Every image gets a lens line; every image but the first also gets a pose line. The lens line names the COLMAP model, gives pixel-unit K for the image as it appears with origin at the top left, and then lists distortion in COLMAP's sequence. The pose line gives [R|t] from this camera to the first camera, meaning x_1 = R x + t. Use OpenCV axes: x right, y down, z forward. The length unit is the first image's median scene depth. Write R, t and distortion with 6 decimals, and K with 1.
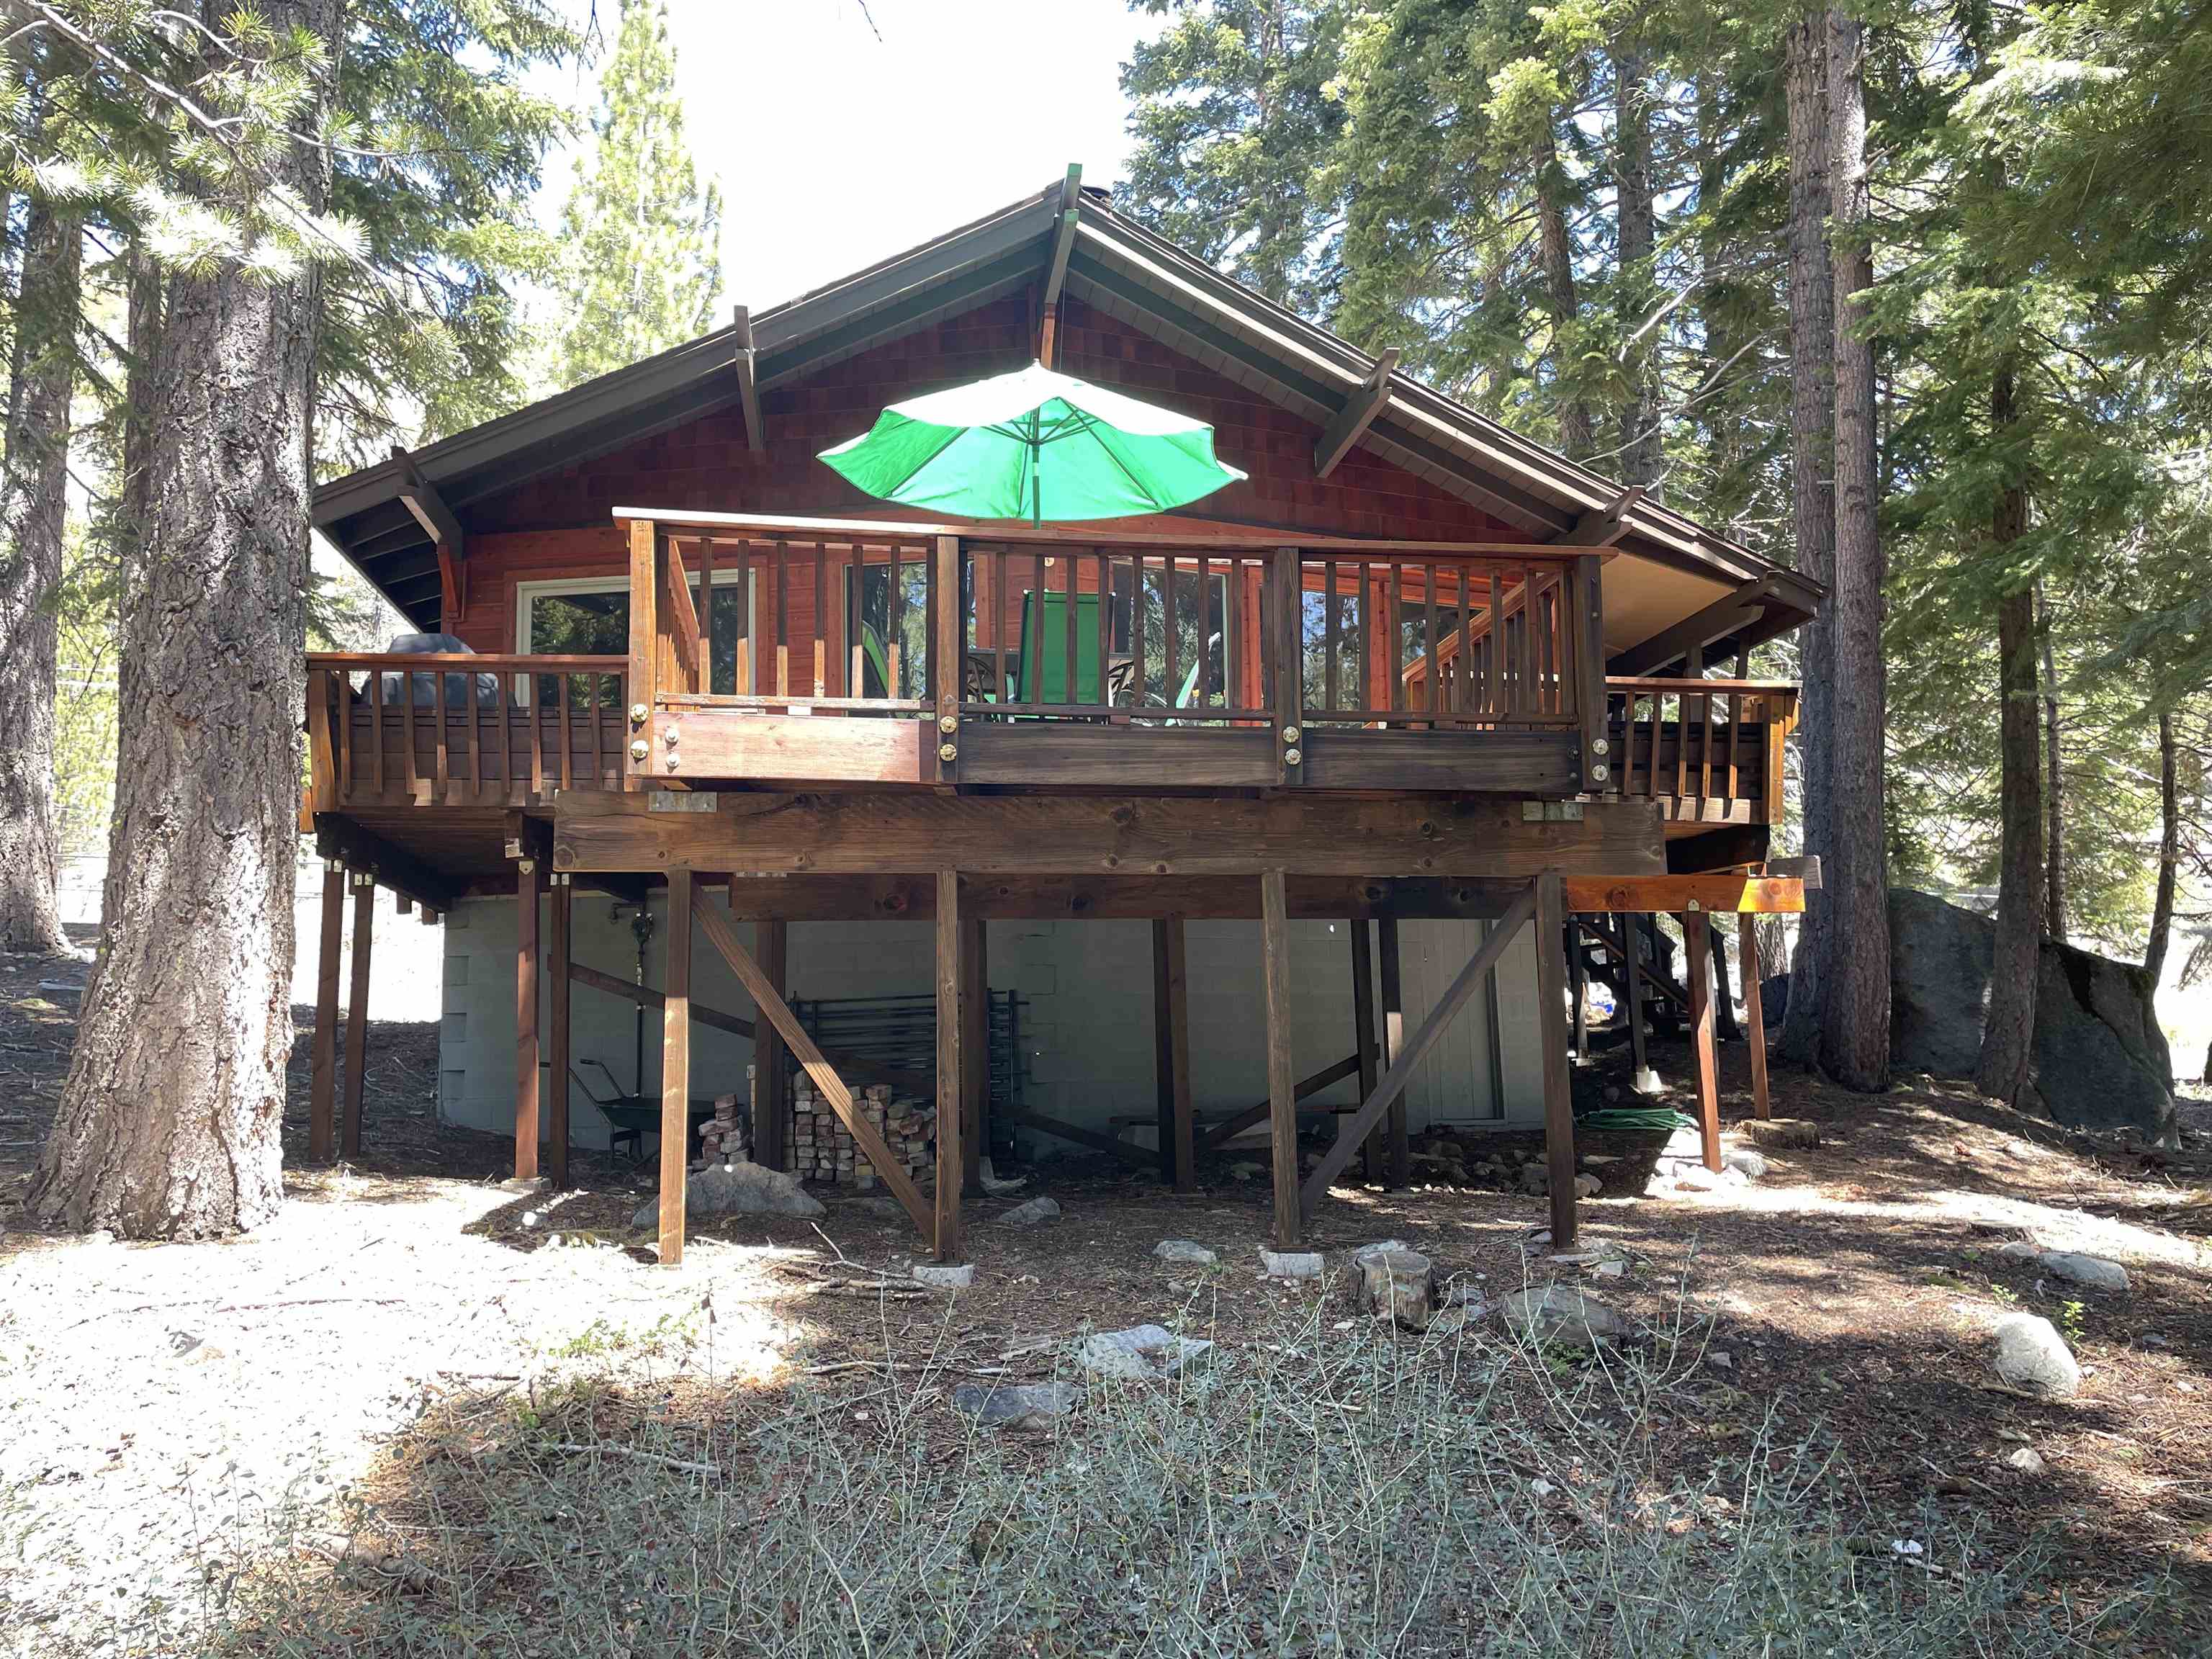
lens RADIAL K [[1667.0, 0, 1106.0], [0, 1667.0, 829.5], [0, 0, 1]] dist [0.090851, -0.113533]
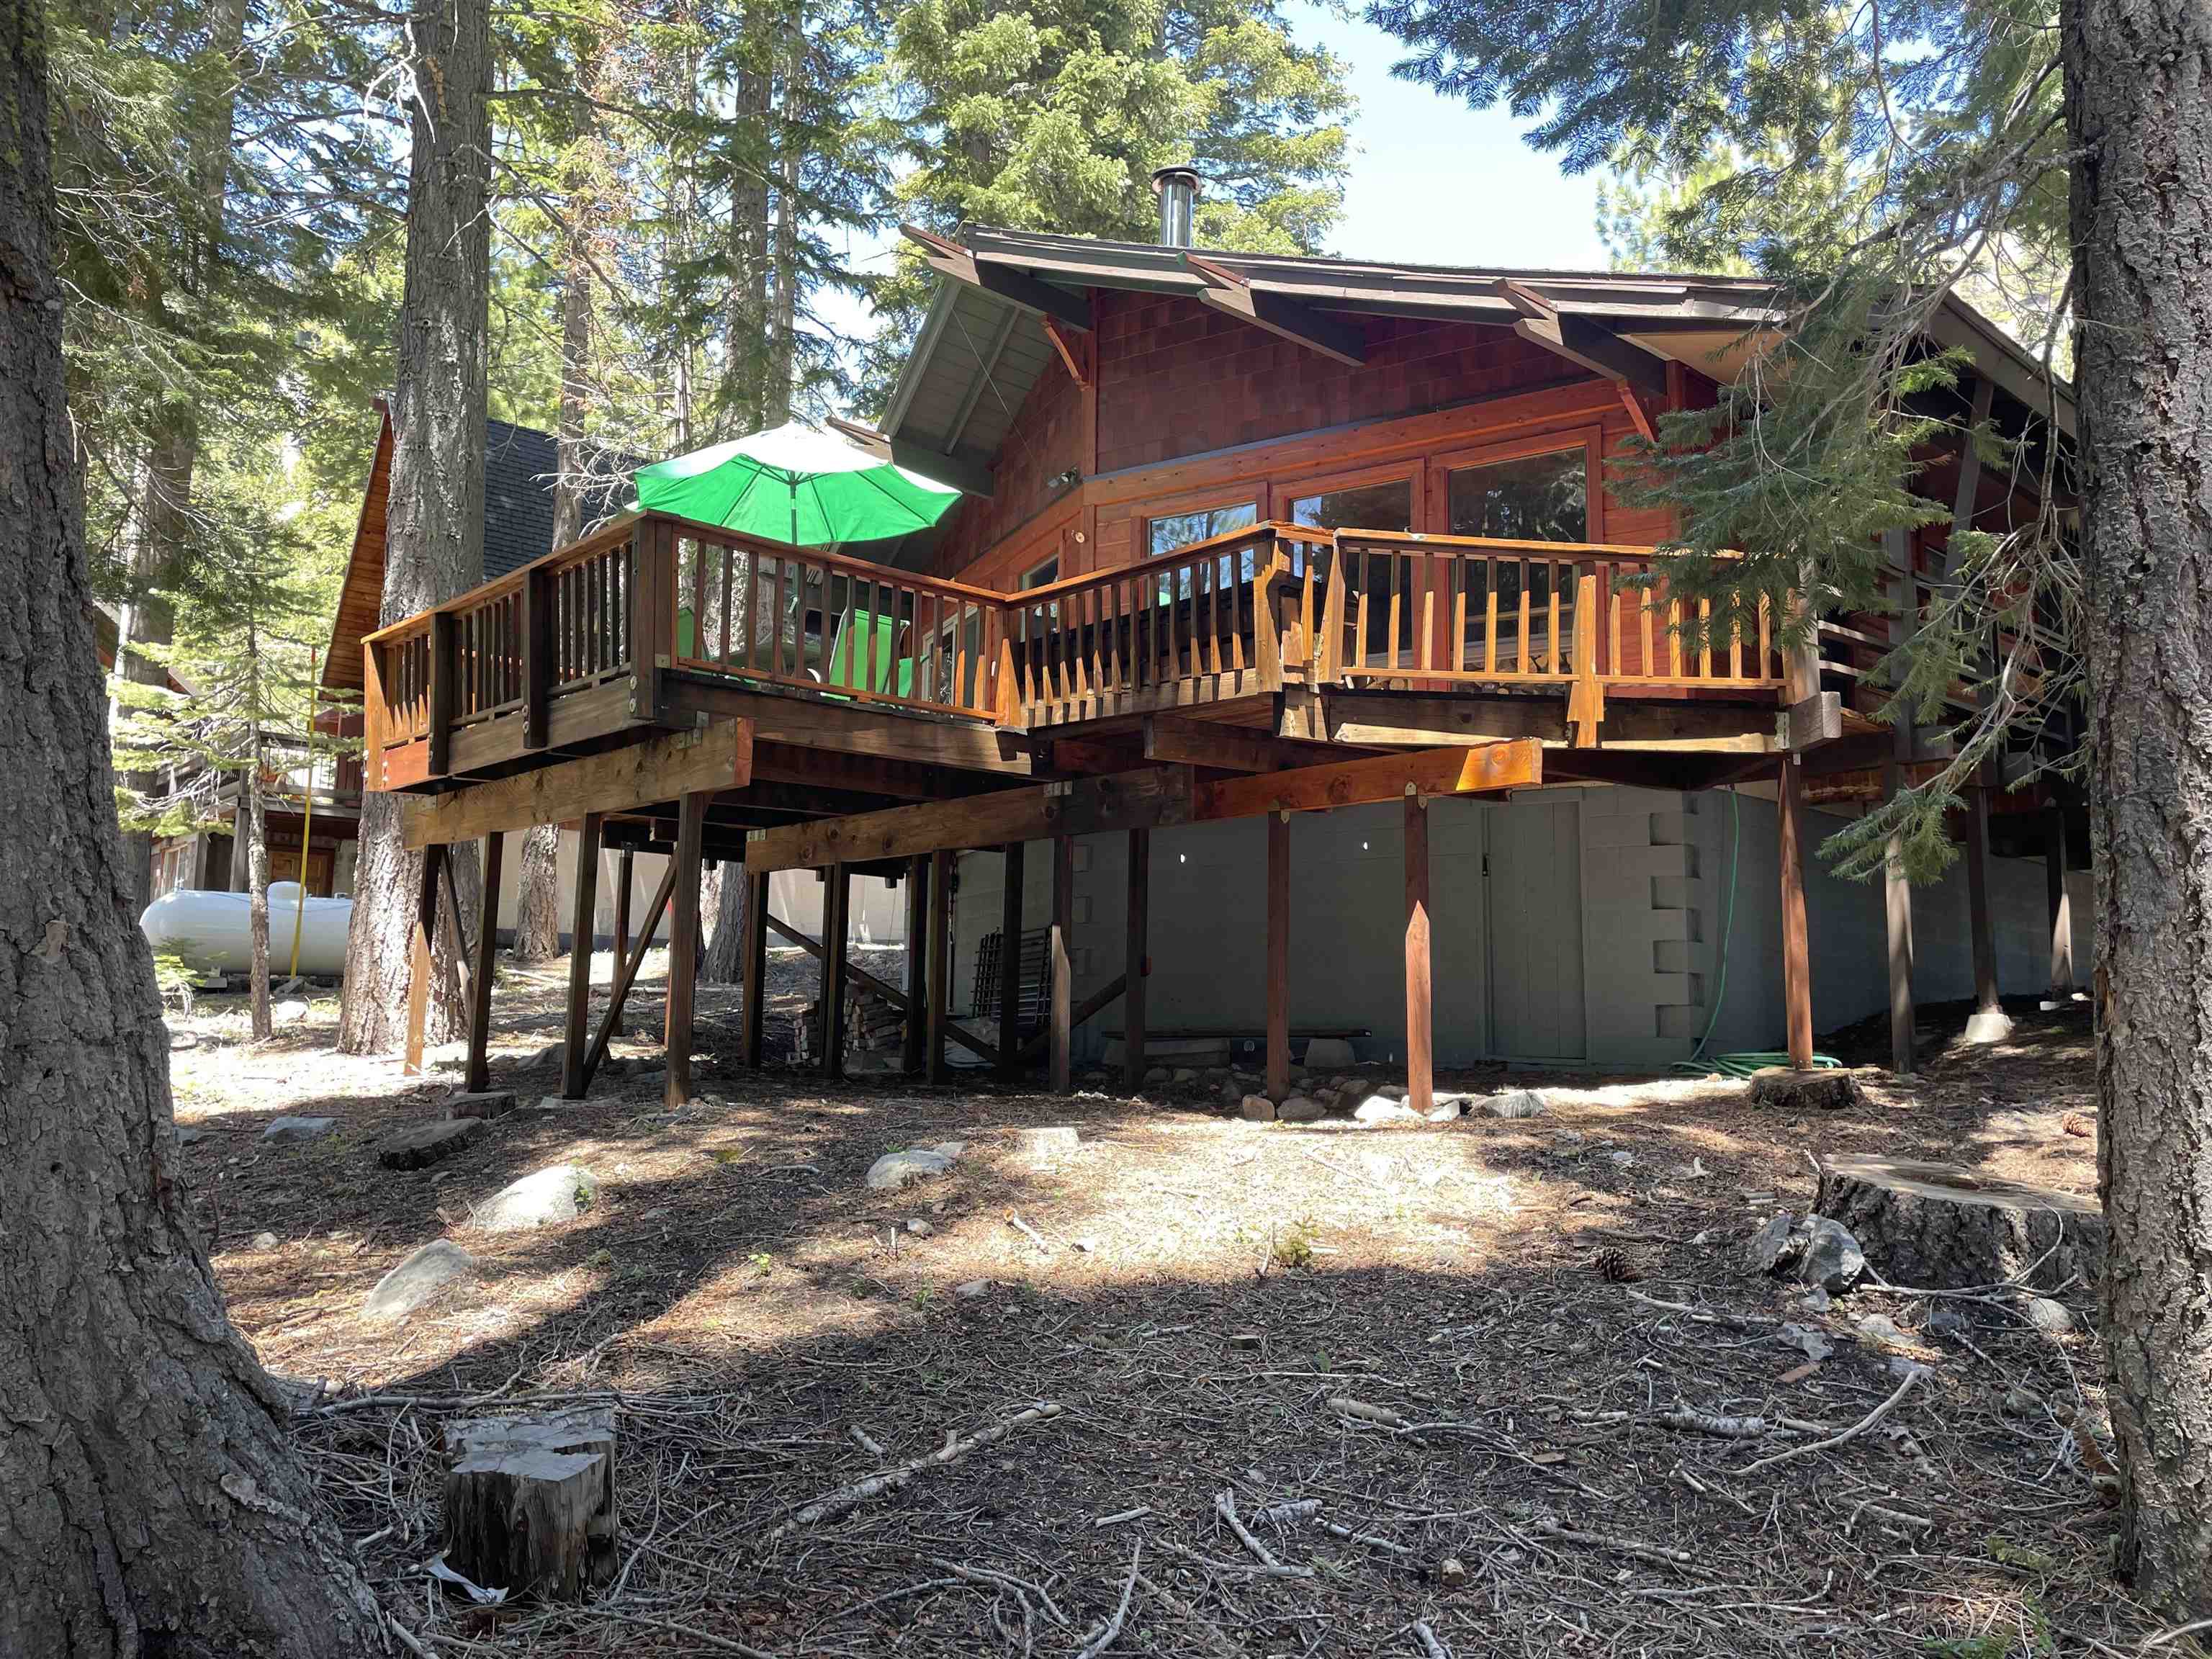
lens RADIAL K [[1667.0, 0, 1106.0], [0, 1667.0, 829.5], [0, 0, 1]] dist [0.090851, -0.113533]
pose [[0.563757, -0.079339, -0.822122, 1.002661], [0.098255, 0.994750, -0.028621, 0.081646], [0.820076, -0.064642, 0.568592, 0.402906]]
